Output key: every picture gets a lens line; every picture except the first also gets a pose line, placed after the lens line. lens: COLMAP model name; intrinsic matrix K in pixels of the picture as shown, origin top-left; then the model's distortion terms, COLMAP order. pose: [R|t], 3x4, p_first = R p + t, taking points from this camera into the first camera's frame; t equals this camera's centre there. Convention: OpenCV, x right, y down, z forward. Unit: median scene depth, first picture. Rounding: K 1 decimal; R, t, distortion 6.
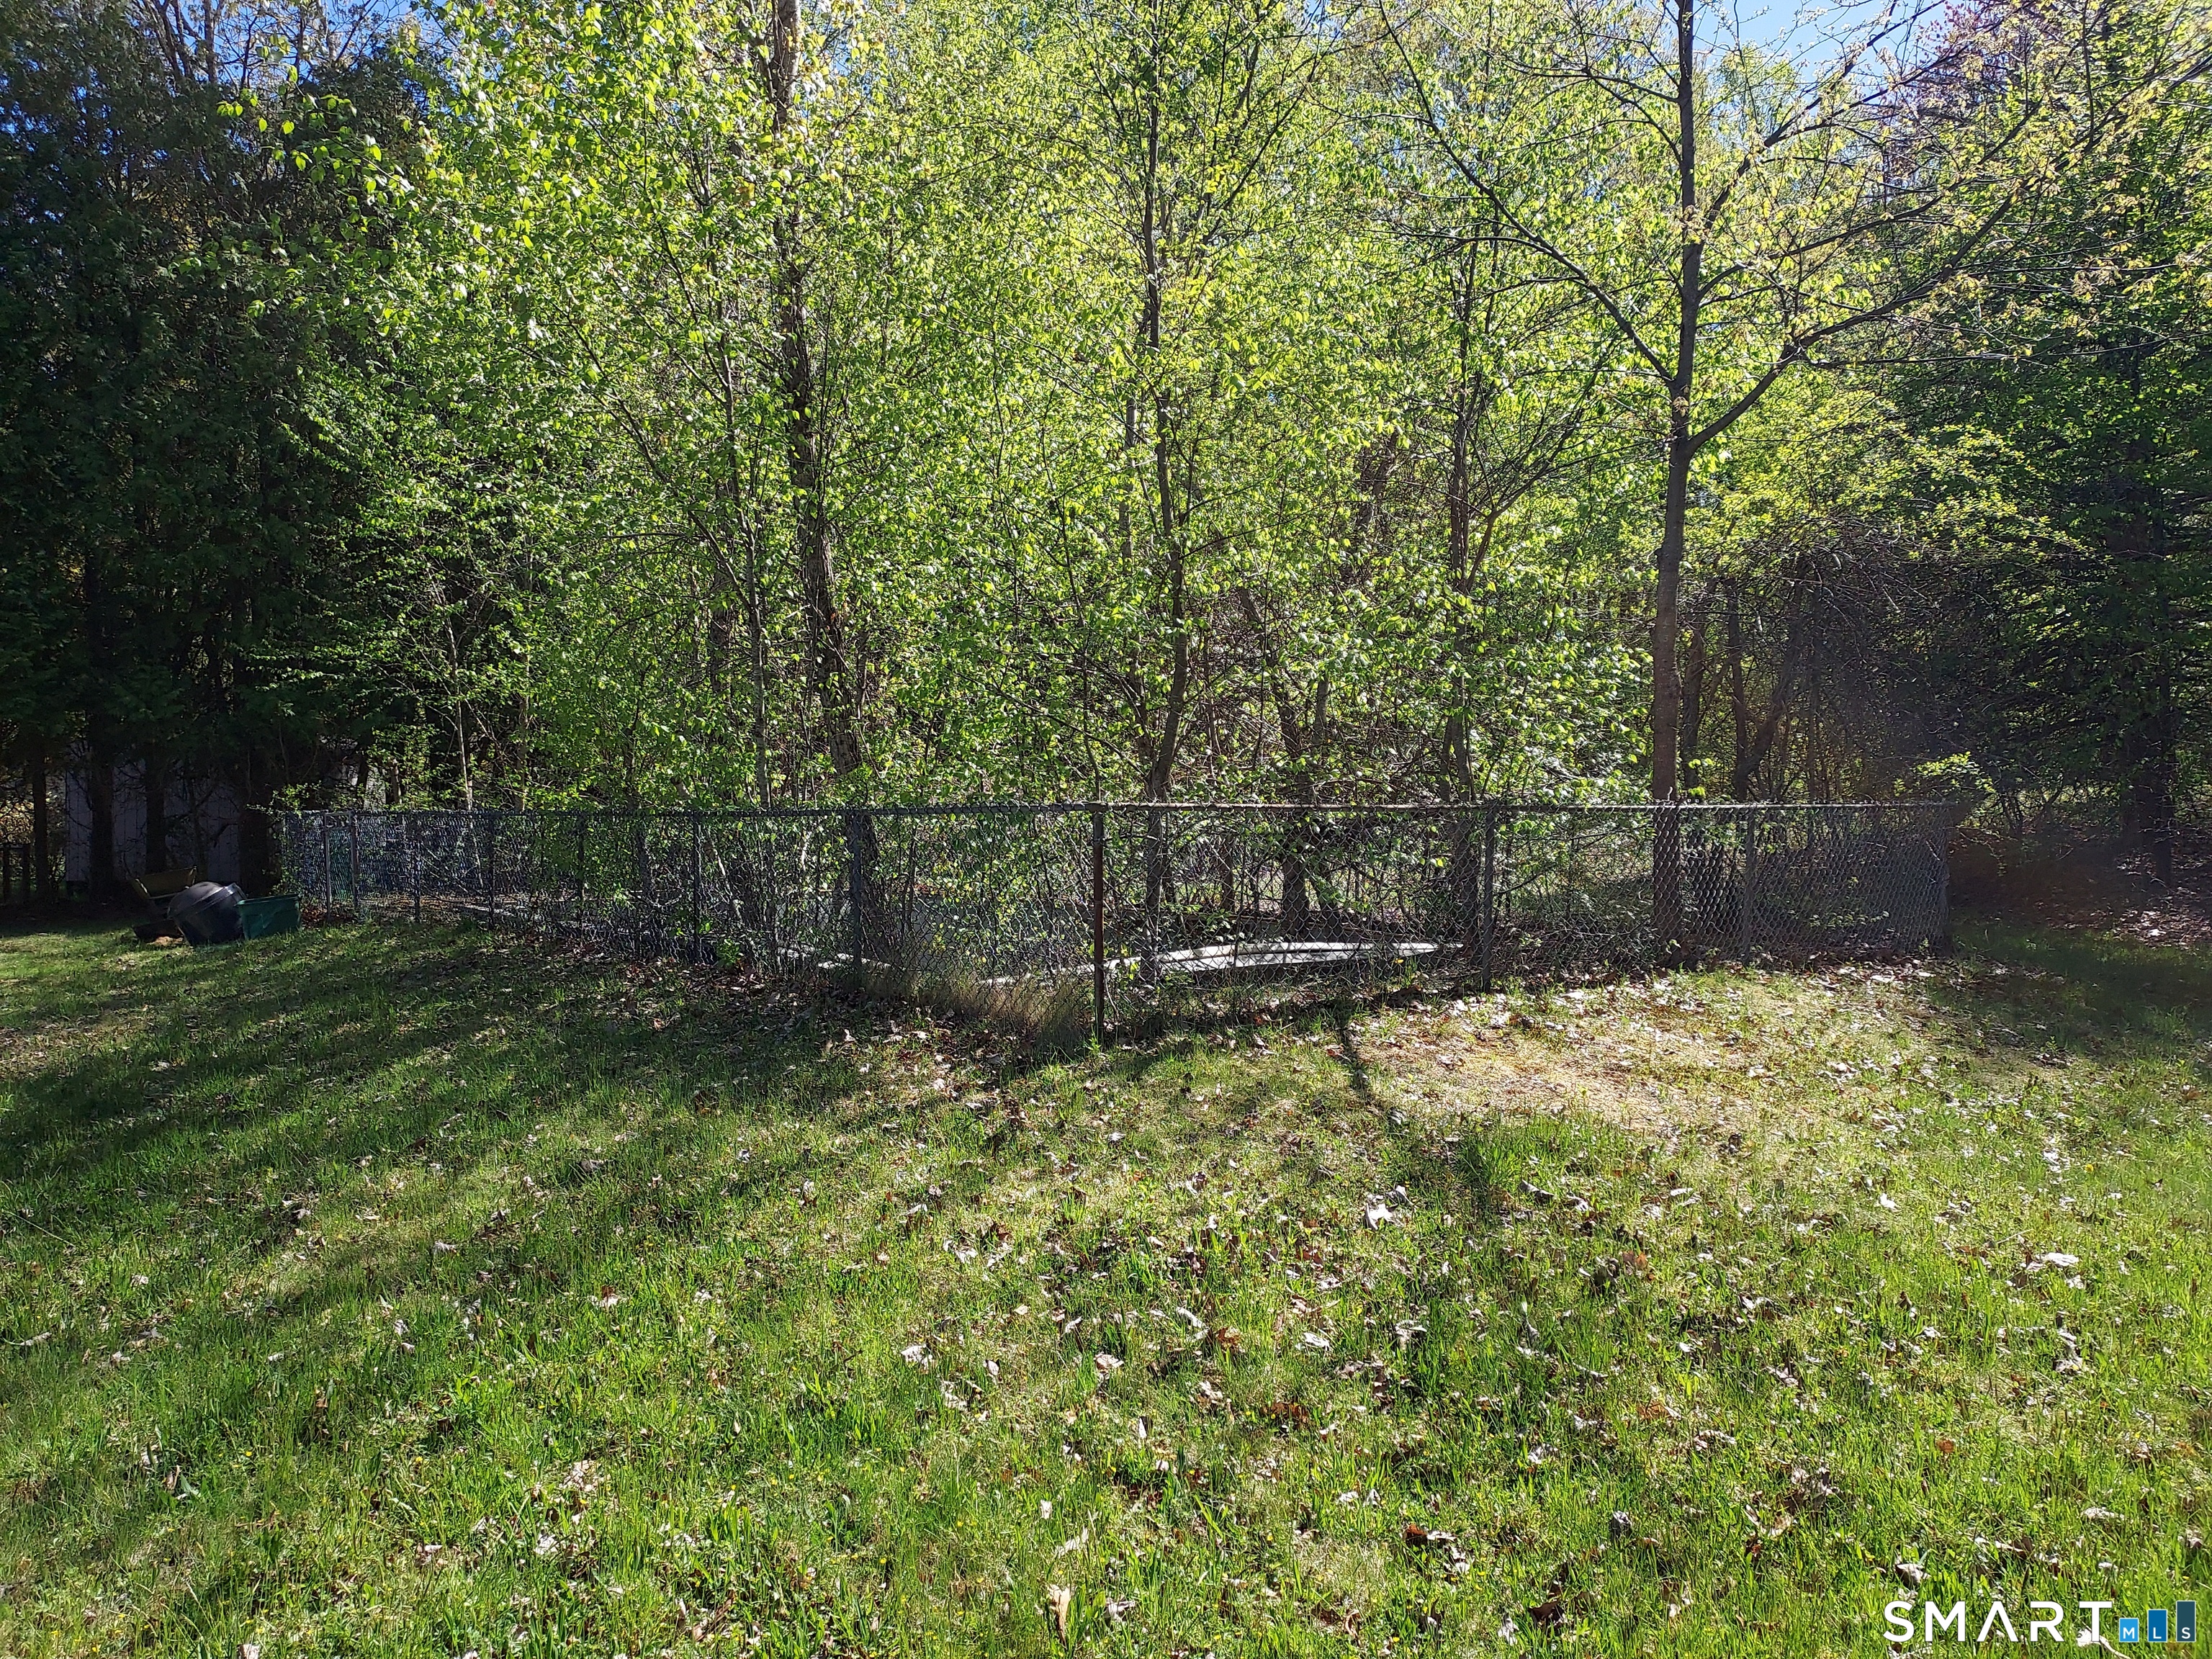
lens RADIAL K [[1539.9, 0, 1113.5], [0, 1539.9, 825.8], [0, 0, 1]] dist [0.010485, 0.001585]
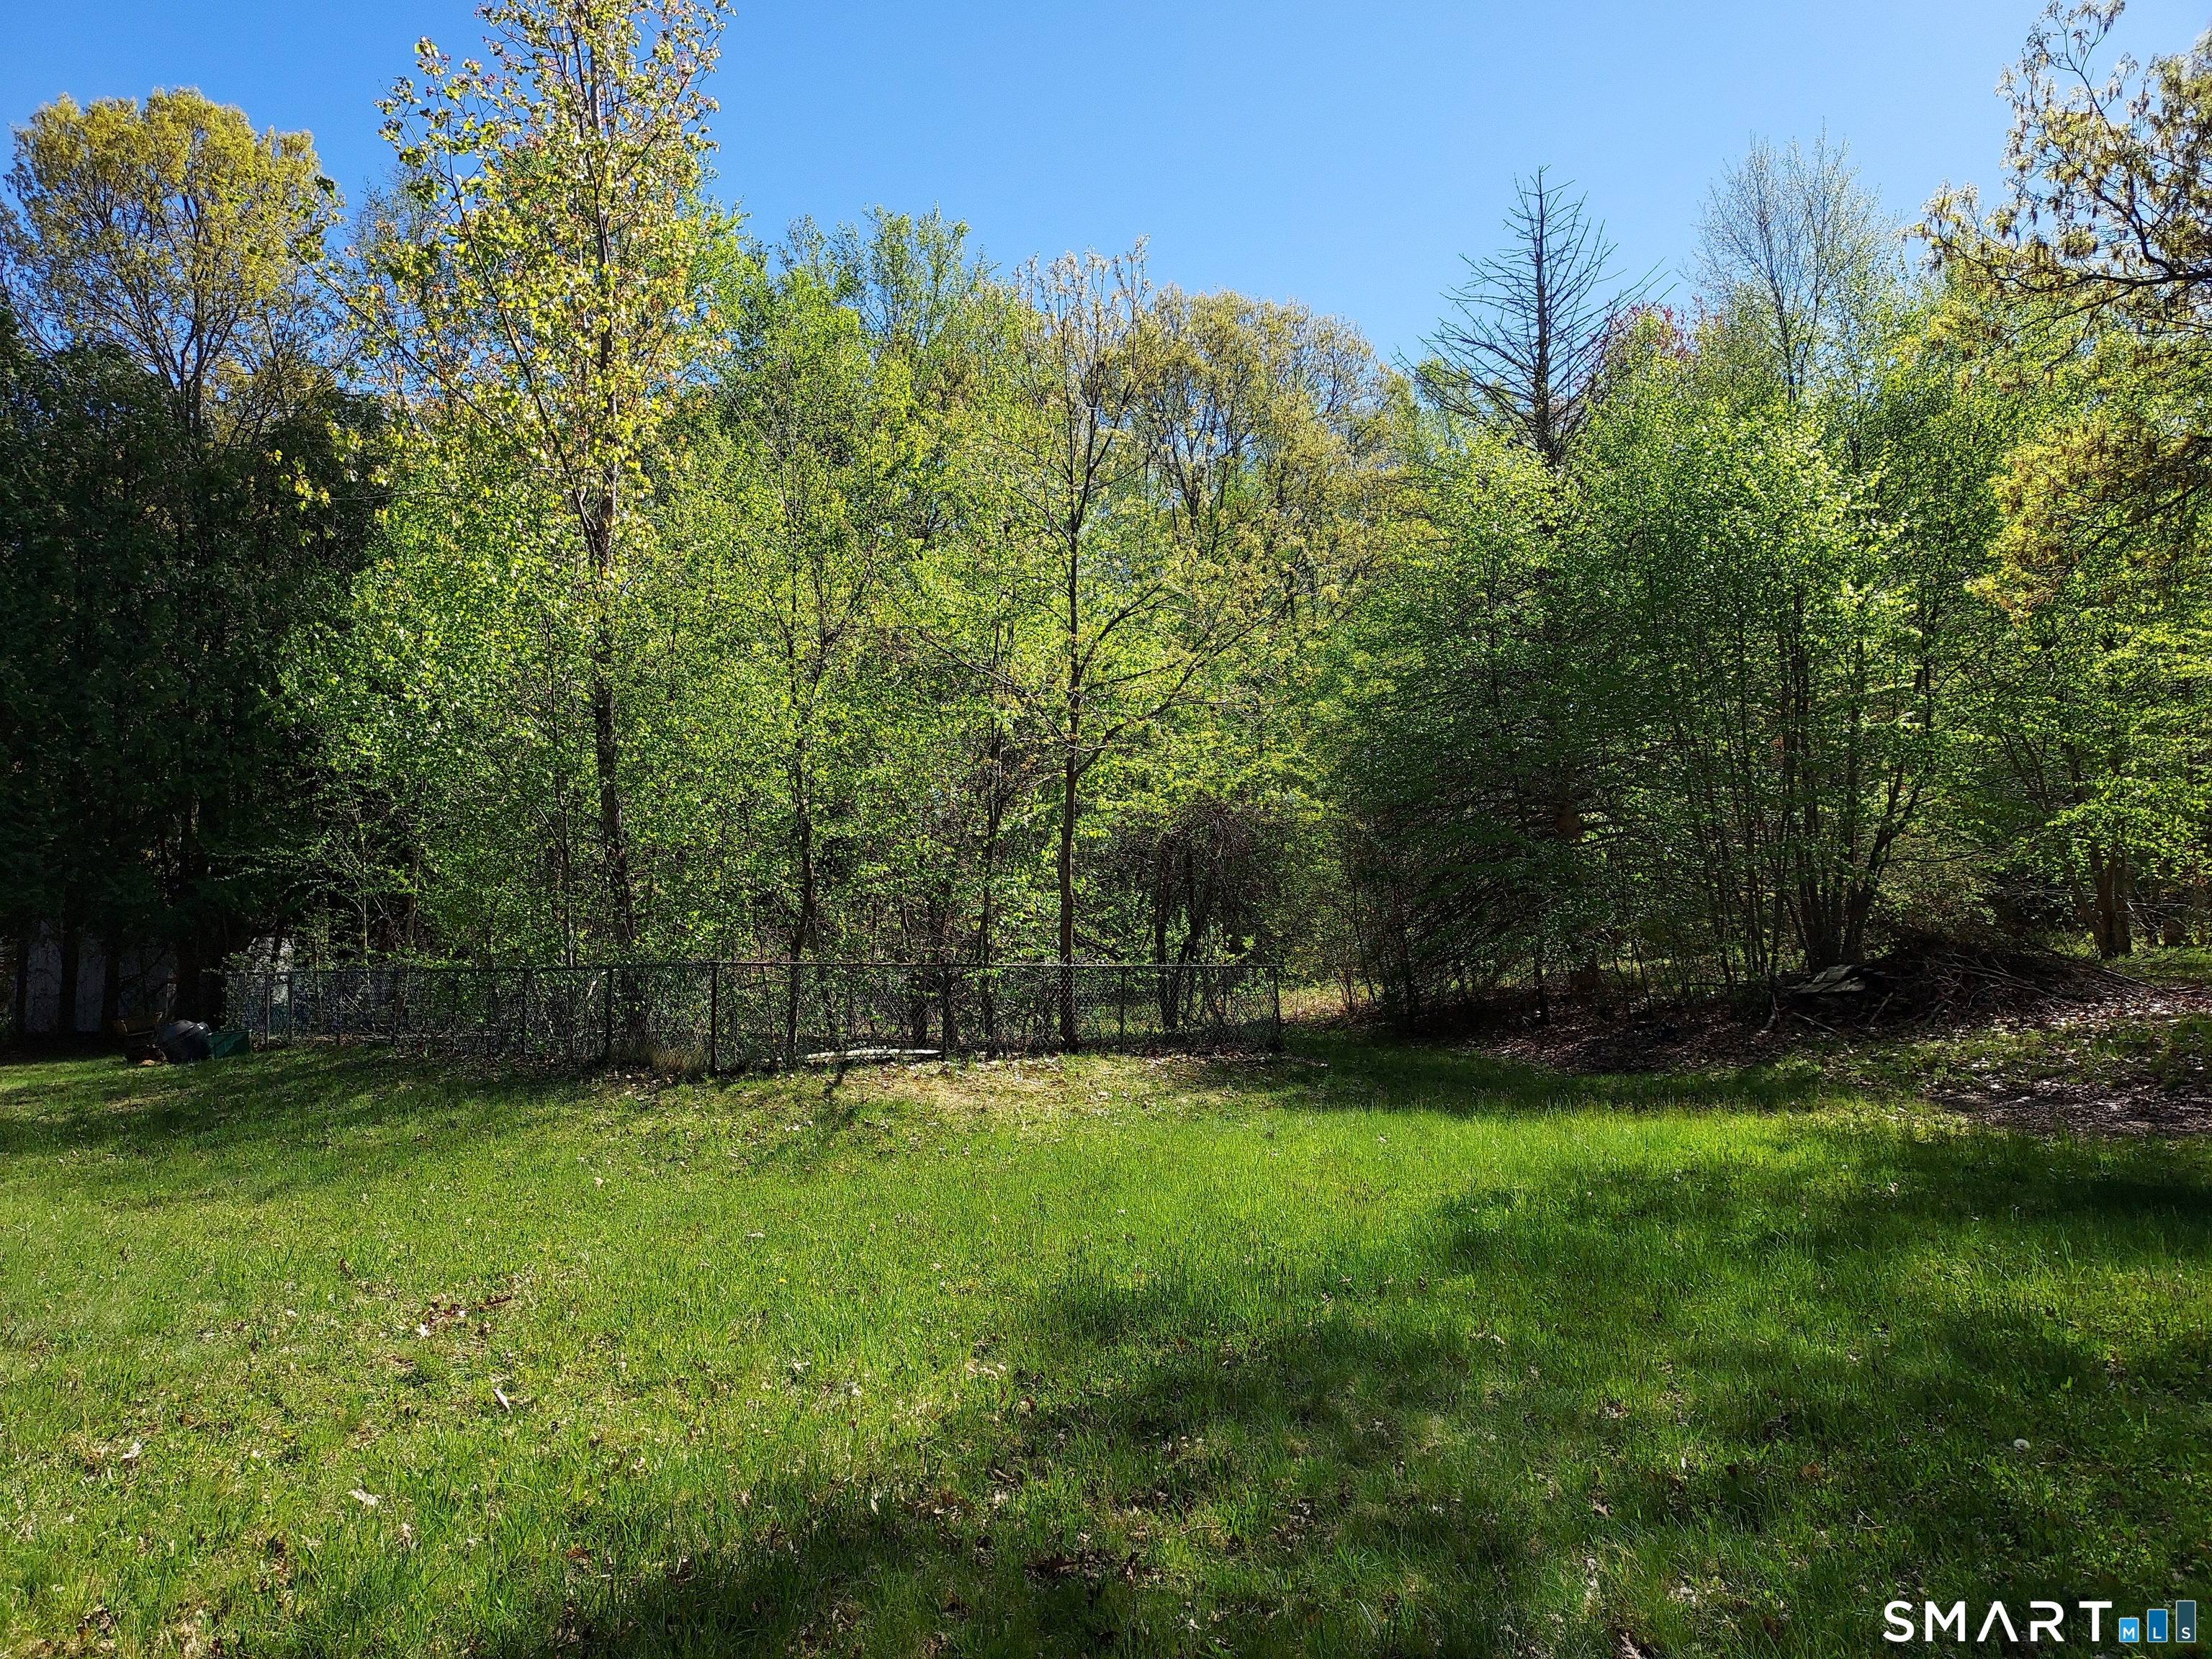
lens RADIAL K [[1539.9, 0, 1096.4], [0, 1539.9, 831.3], [0, 0, 1]] dist [0.010485, 0.001585]
pose [[0.997996, 0.008623, 0.062686, 0.164886], [-0.001834, 0.994197, -0.107555, 0.015179], [-0.063250, 0.107224, 0.992221, -0.498834]]
